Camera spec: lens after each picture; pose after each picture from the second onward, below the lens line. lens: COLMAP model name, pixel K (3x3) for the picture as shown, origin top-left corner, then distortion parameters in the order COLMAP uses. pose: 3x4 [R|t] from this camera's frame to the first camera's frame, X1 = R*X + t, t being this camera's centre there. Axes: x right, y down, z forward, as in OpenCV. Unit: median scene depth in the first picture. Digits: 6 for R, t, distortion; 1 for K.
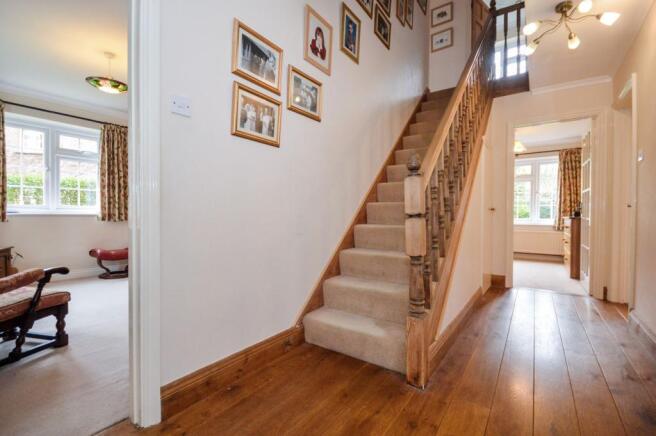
lens RADIAL K [[297.5, 0, 329.9], [0, 297.5, 219.8], [0, 0, 1]] dist [-0.019568, -0.002541]
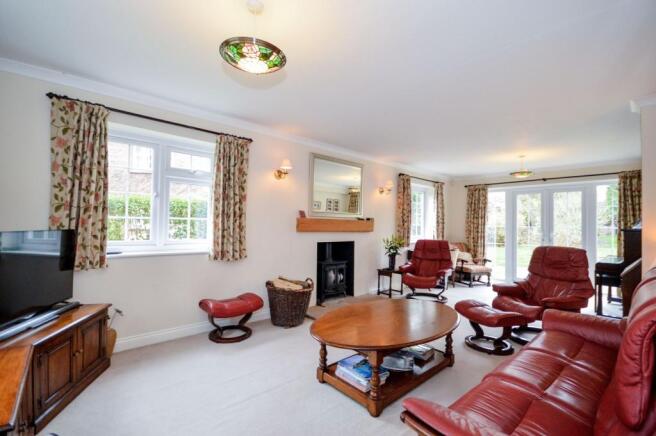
lens RADIAL K [[297.5, 0, 328.1], [0, 297.5, 217.6], [0, 0, 1]] dist [-0.019568, -0.002541]
pose [[0.971850, 0.008997, -0.235427, -0.303332], [-0.019102, 0.998990, -0.040677, -0.081266], [0.234823, 0.044029, 0.971040, 0.311526]]
